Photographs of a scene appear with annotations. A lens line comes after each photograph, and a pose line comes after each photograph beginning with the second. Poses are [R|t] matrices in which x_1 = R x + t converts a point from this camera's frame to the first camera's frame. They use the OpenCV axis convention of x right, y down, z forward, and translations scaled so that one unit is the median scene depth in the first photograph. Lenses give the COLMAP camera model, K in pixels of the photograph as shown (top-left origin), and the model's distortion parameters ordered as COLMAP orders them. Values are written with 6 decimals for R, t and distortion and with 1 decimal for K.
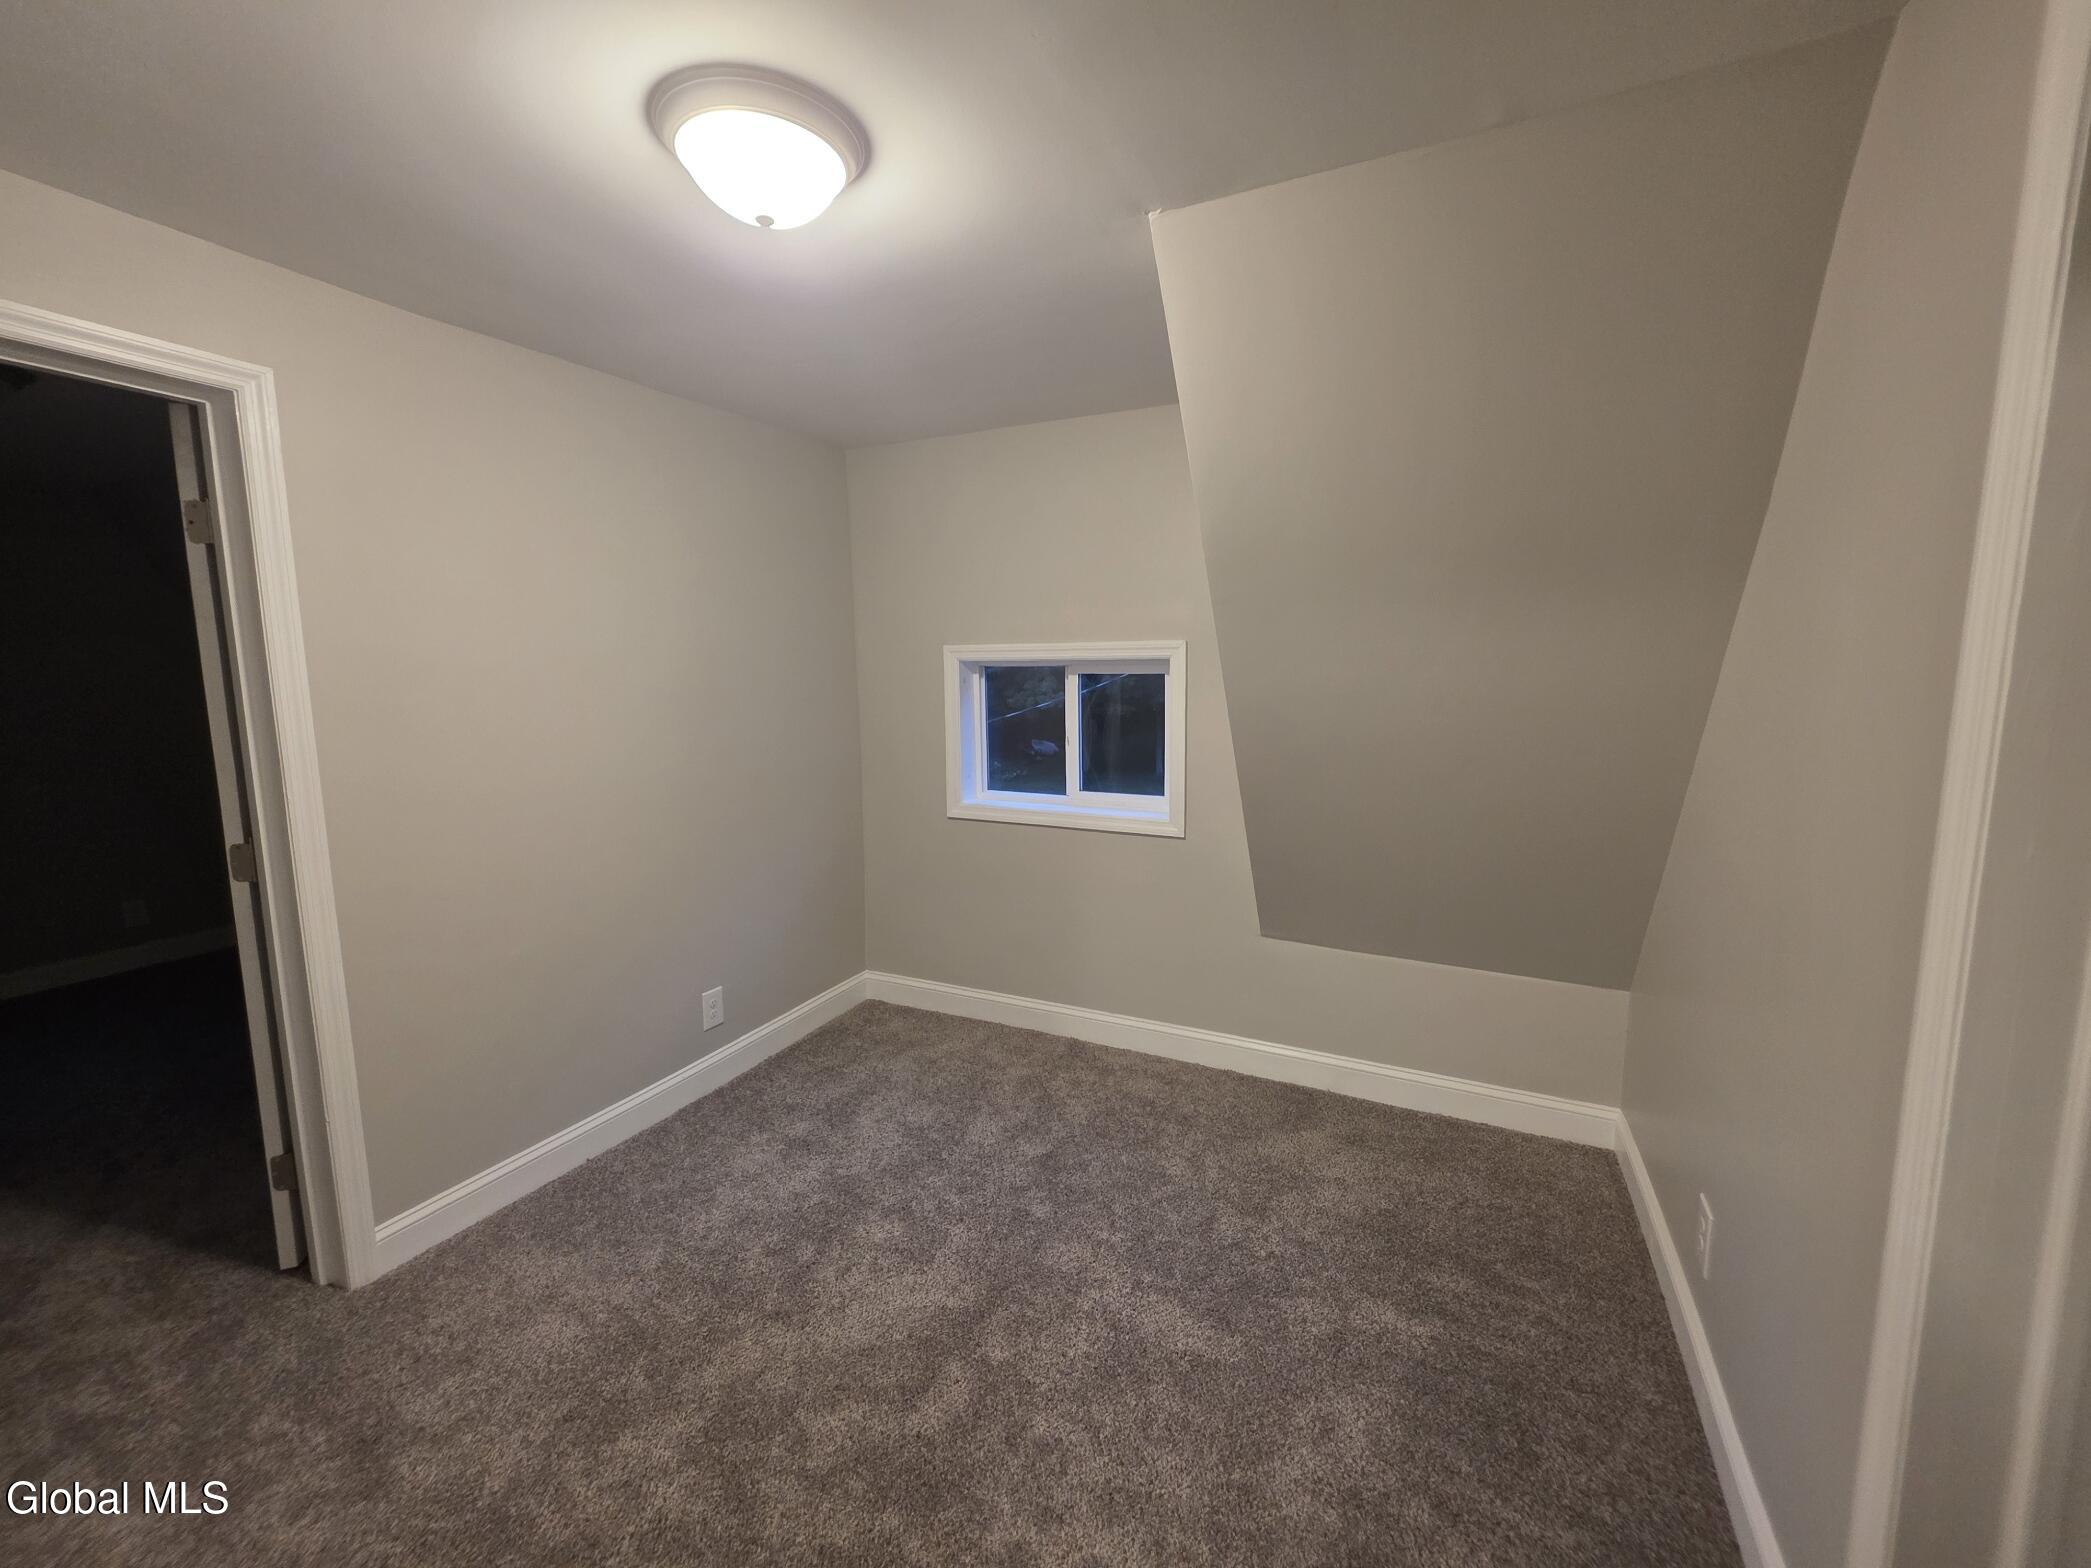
lens RADIAL K [[846.1, 0, 1044.0], [0, 846.1, 776.8], [0, 0, 1]] dist [0.000654, 0.000859]
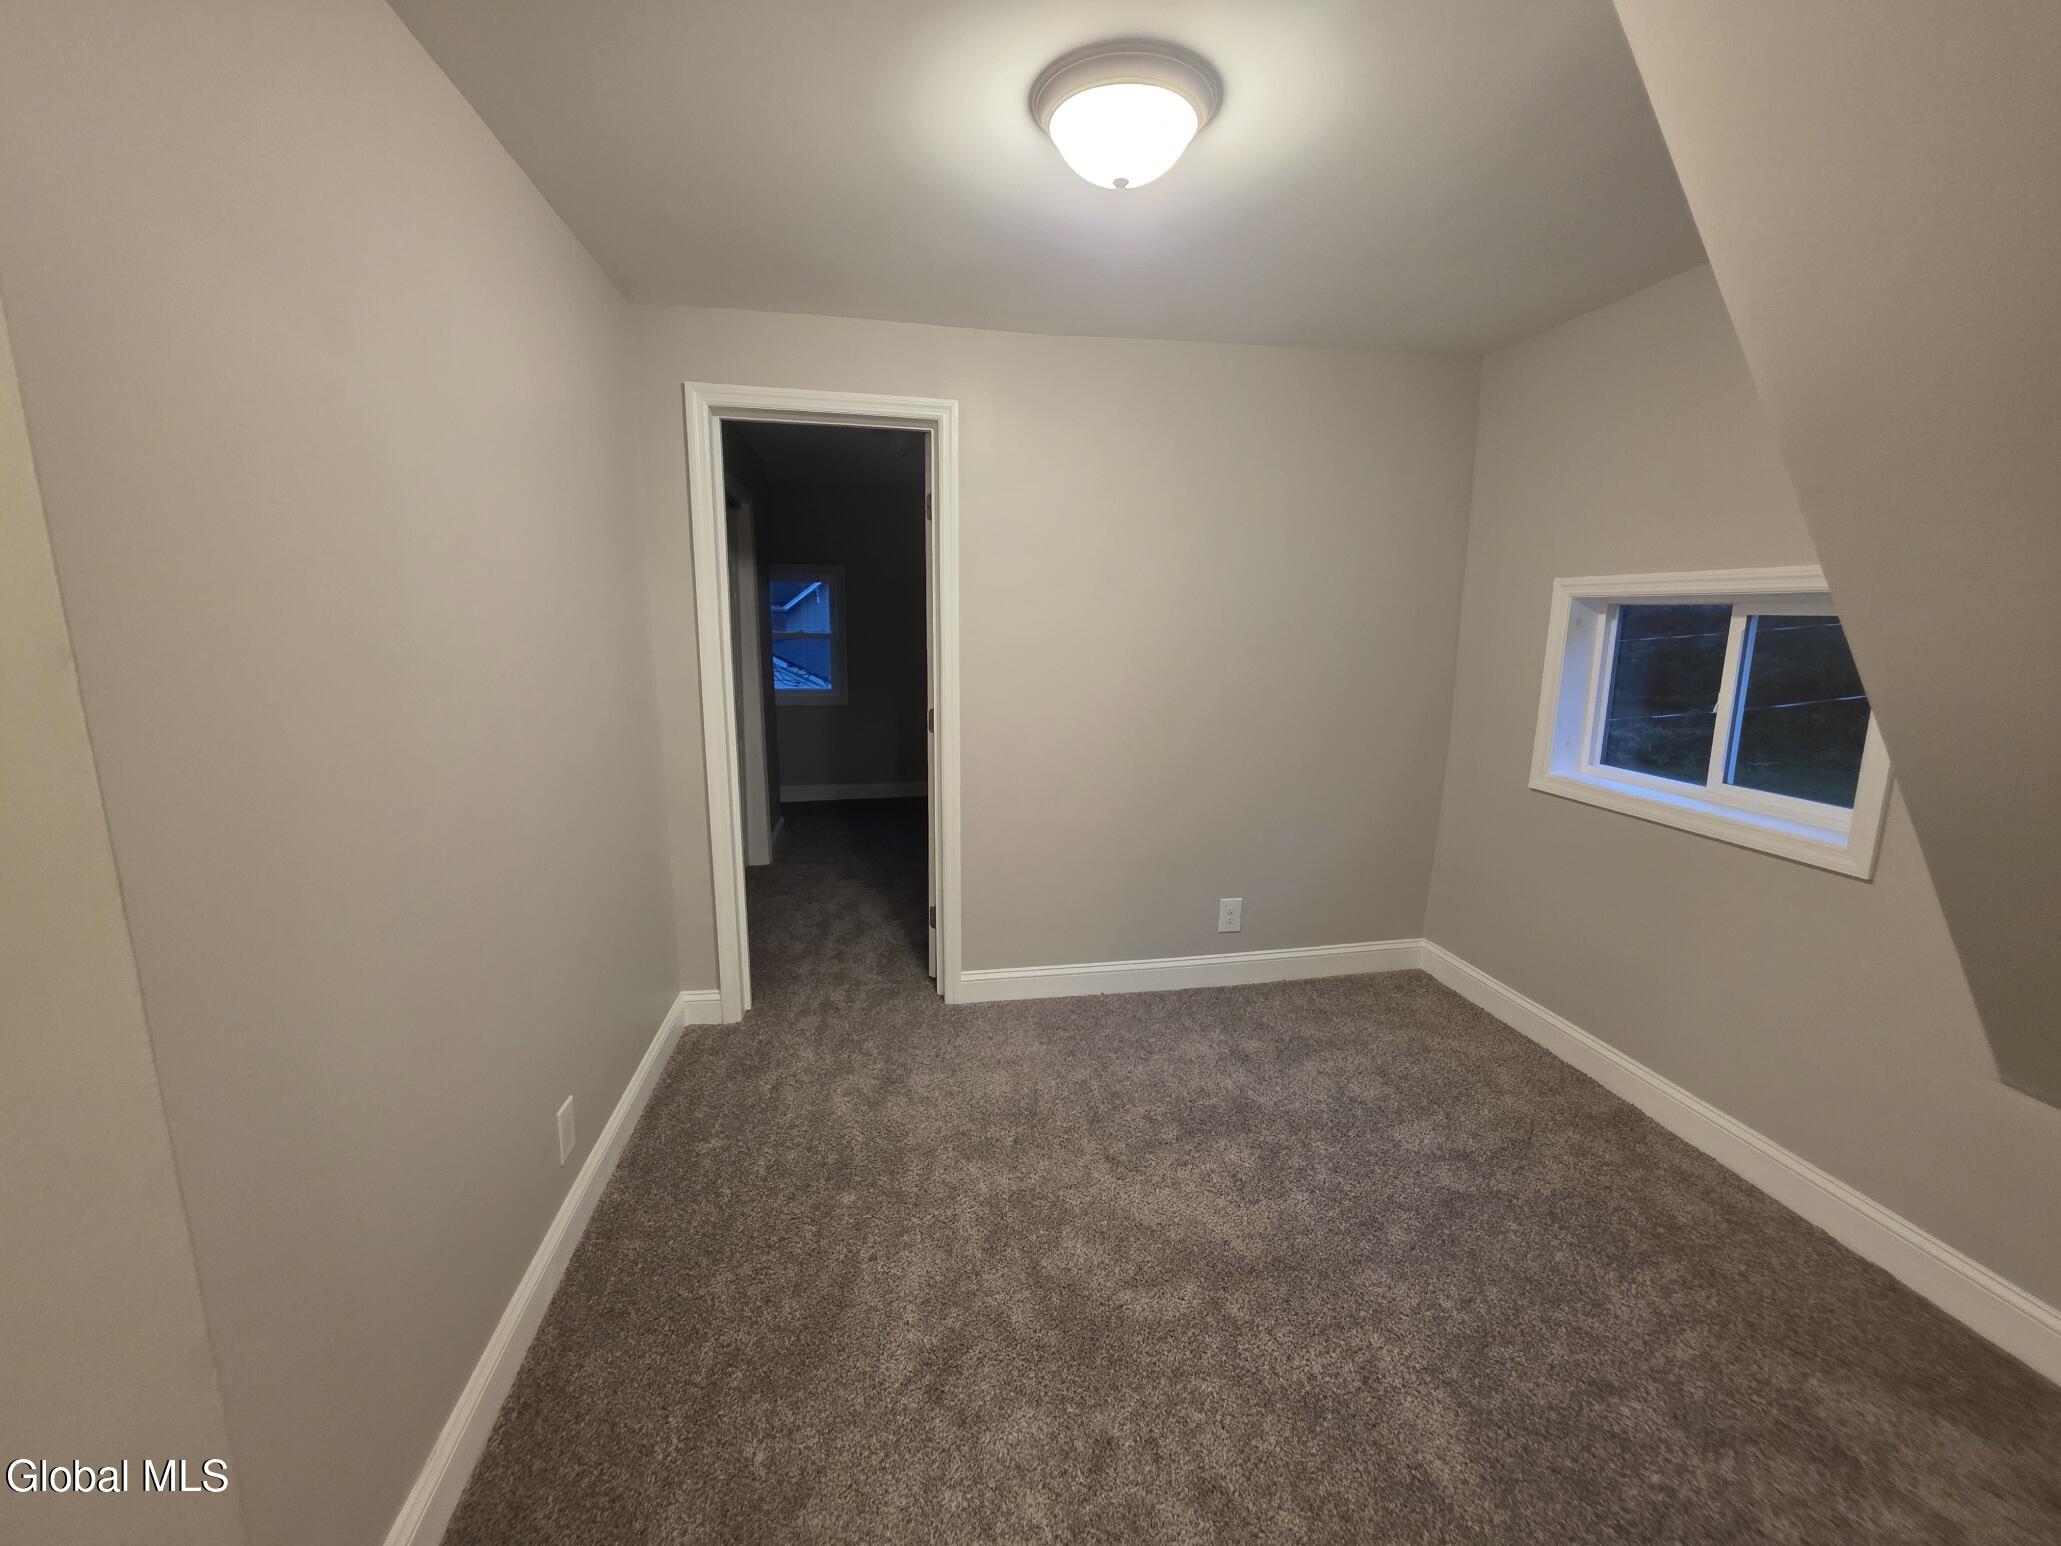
lens RADIAL K [[834.0, 0, 1027.7], [0, 834.0, 769.0], [0, 0, 1]] dist [0.000654, 0.000859]
pose [[0.586550, 0.161637, -0.793620, 0.326904], [-0.117640, 0.986494, 0.113975, -0.007855], [0.801324, 0.026510, 0.597643, 0.154508]]
